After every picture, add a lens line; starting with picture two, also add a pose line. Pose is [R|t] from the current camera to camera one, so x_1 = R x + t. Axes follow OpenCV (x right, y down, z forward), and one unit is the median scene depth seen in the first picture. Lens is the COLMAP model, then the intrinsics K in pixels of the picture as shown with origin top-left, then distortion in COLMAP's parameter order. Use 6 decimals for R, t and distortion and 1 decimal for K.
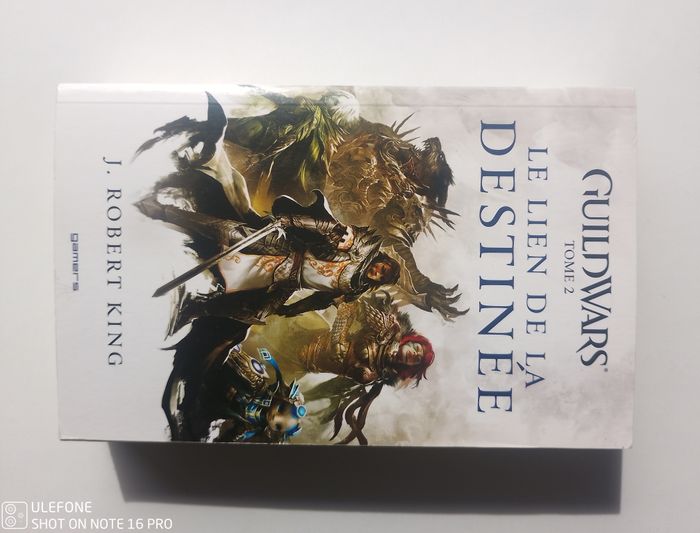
lens RADIAL K [[617.4, 0, 341.6], [0, 617.4, 266.7], [0, 0, 1]] dist [0.011239, -0.010086]
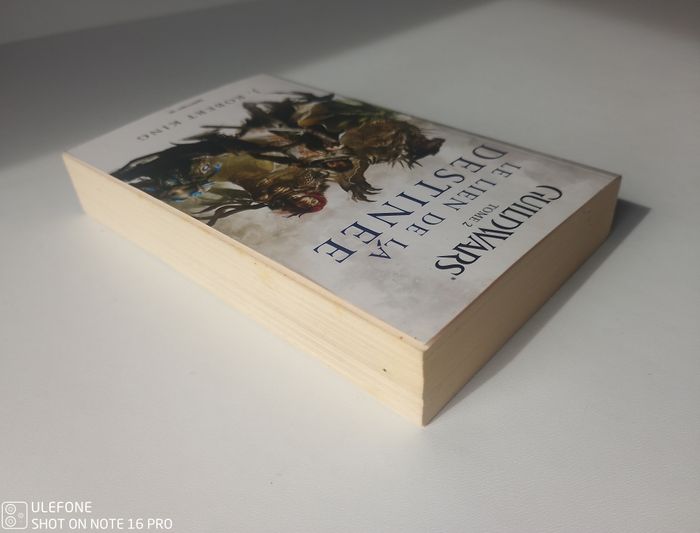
lens RADIAL K [[617.4, 0, 341.6], [0, 617.4, 266.7], [0, 0, 1]] dist [0.011239, -0.010086]
pose [[0.739366, 0.370075, -0.562478, 0.786998], [-0.672456, 0.447782, -0.589317, 0.767178], [0.033776, 0.813963, 0.579934, 0.484087]]
